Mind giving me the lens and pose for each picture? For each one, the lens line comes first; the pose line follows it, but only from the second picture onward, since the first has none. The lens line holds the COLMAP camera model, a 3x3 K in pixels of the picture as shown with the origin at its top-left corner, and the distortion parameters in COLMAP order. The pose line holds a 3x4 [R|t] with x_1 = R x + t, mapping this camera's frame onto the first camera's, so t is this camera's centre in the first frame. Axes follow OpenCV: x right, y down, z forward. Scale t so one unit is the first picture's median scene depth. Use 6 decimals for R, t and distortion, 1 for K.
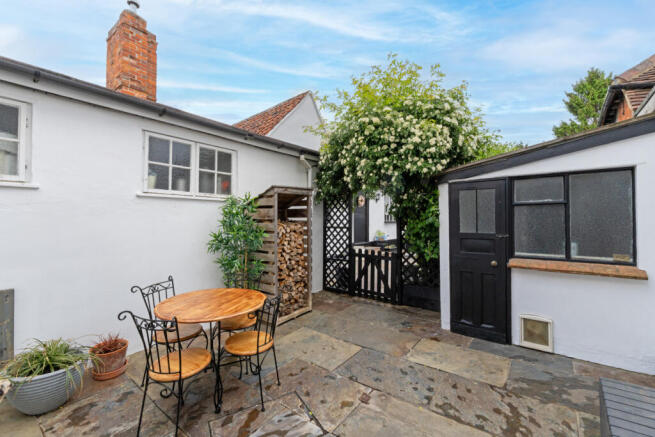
lens RADIAL K [[281.0, 0, 327.5], [0, 281.0, 218.5], [0, 0, 1]] dist [0.000005, -0.000002]
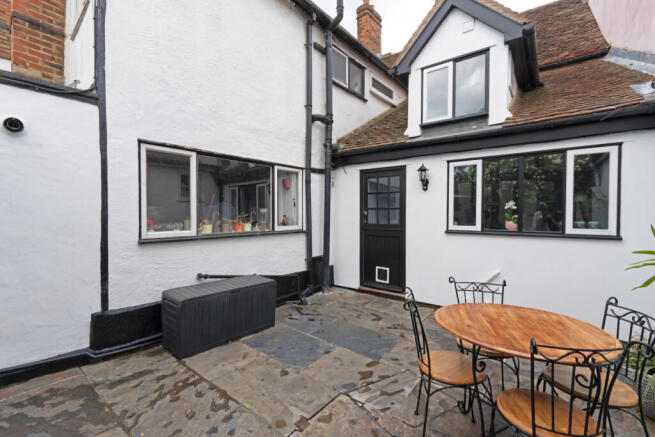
lens RADIAL K [[273.9, 0, 327.5], [0, 273.9, 218.5], [0, 0, 1]] dist [0.007861, -0.000215]
pose [[-0.999997, -0.001129, 0.002119, 0.063652], [-0.001108, 0.999951, 0.009856, 0.035121], [-0.002130, 0.009853, -0.999949, 1.920791]]
